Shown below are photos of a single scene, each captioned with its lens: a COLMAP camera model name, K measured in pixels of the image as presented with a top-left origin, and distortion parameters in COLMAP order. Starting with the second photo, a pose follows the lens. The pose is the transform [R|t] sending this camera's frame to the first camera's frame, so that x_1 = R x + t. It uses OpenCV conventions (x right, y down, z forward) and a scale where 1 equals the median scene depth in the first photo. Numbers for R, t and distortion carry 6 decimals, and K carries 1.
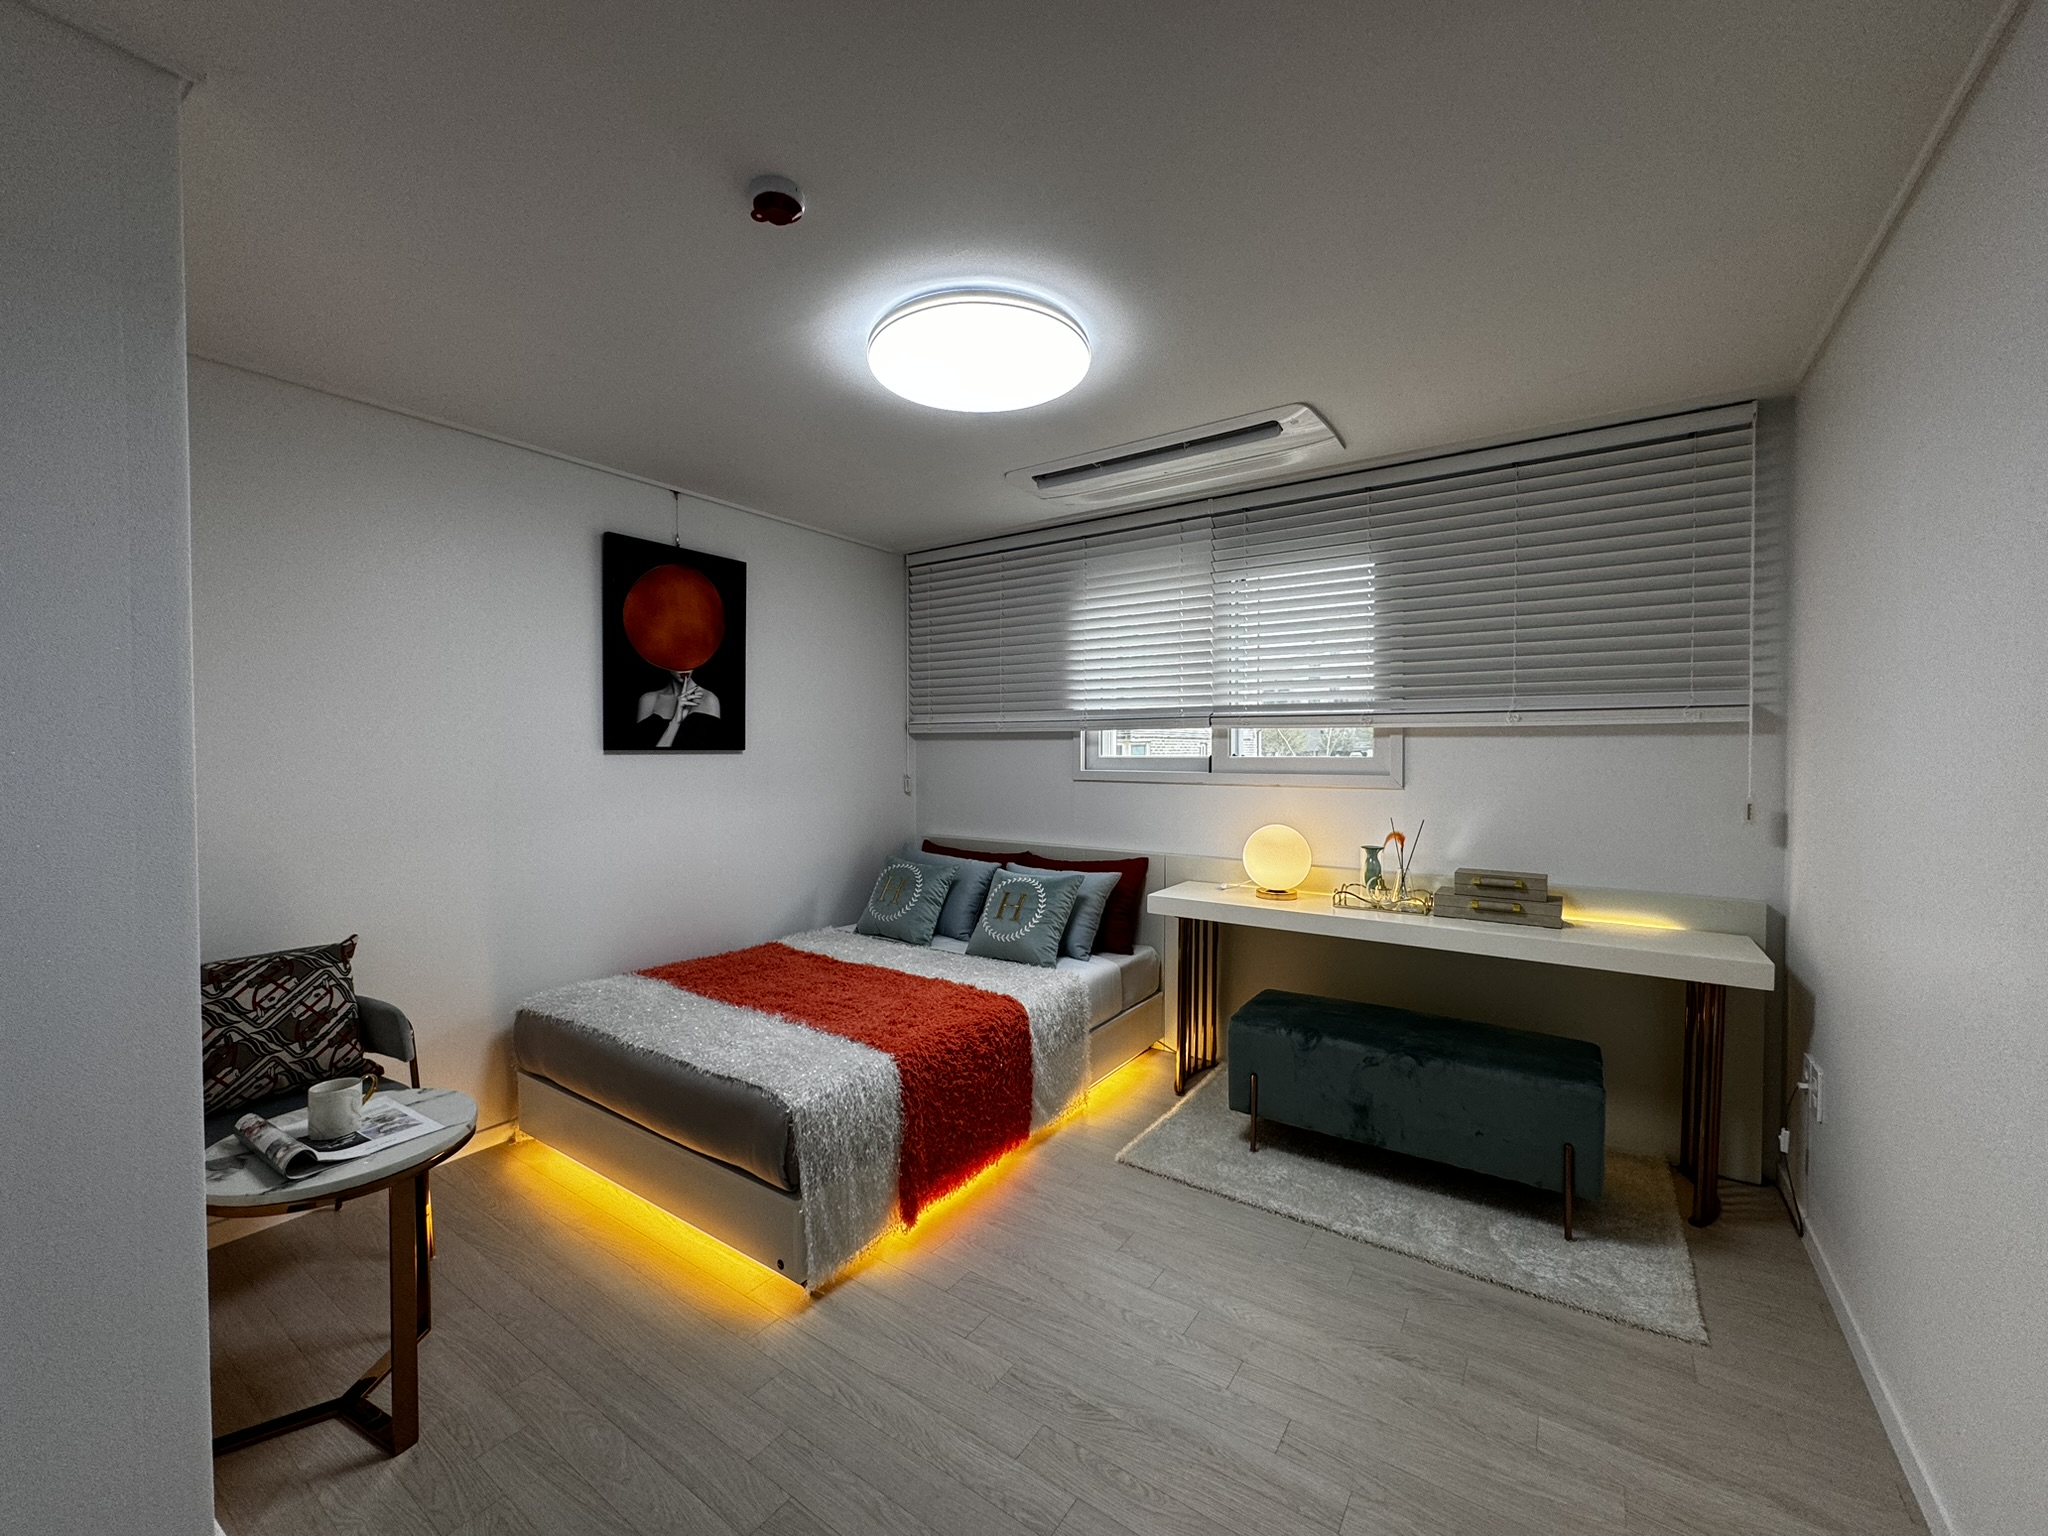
lens RADIAL K [[817.7, 0, 1017.1], [0, 817.7, 783.0], [0, 0, 1]] dist [-0.002746, 0.000772]
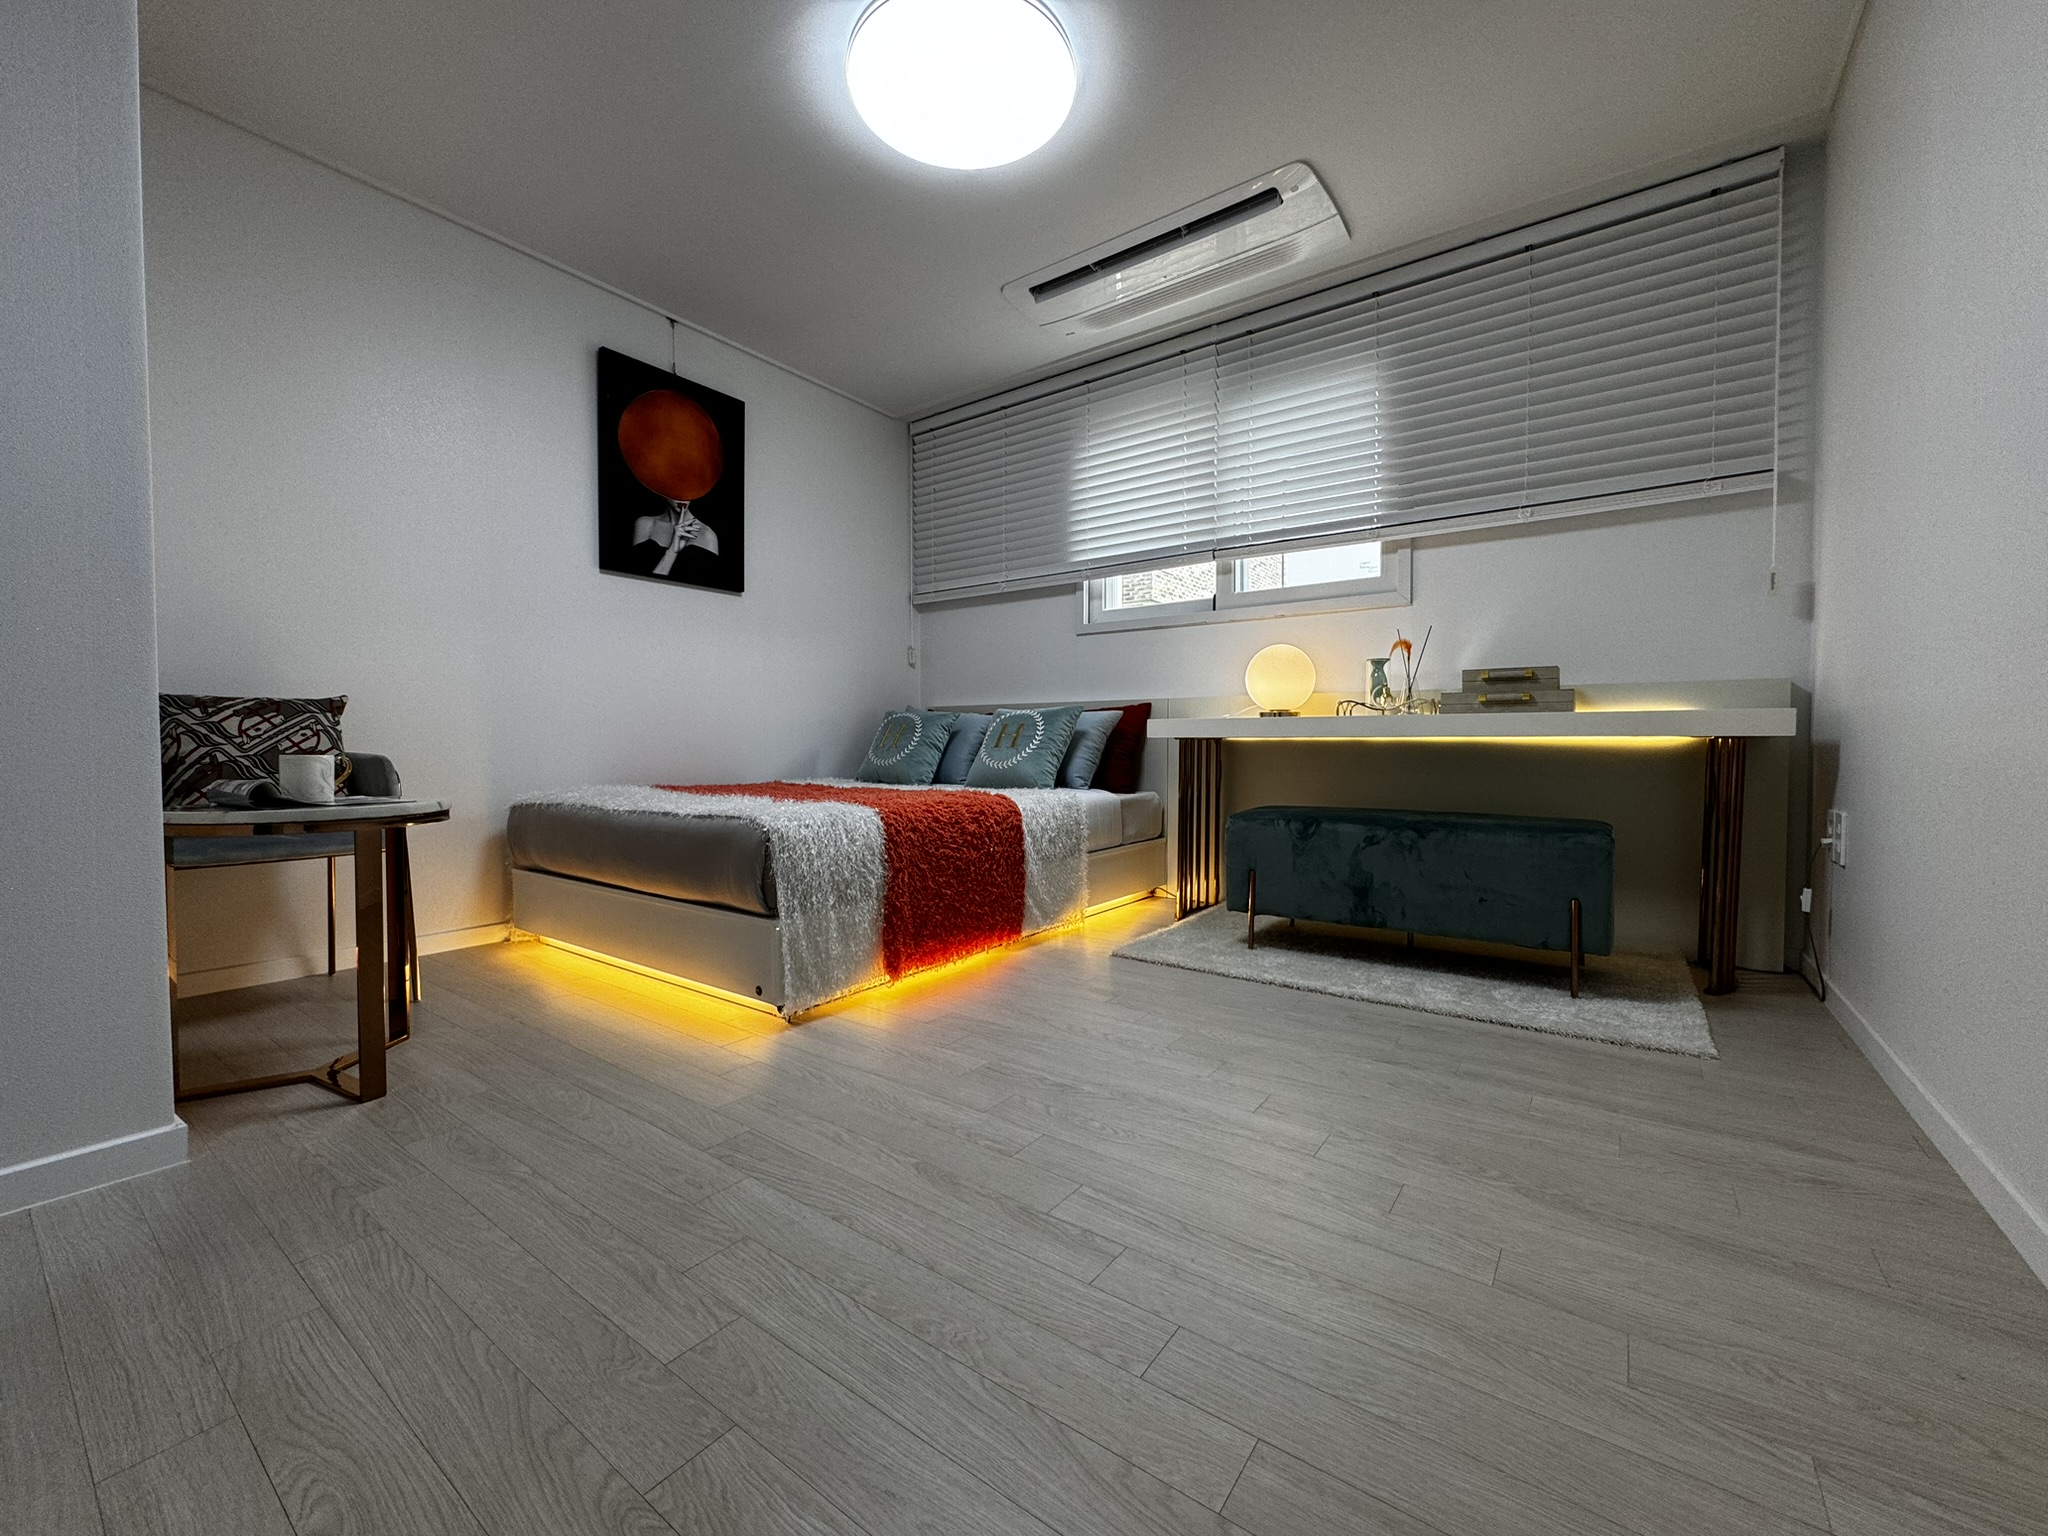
lens RADIAL K [[817.7, 0, 1016.8], [0, 817.7, 782.4], [0, 0, 1]] dist [-0.002746, 0.000772]
pose [[0.999584, 0.000619, -0.028837, 0.039789], [-0.000402, 0.999971, 0.007546, 0.260310], [0.028840, -0.007532, 0.999556, 0.018258]]
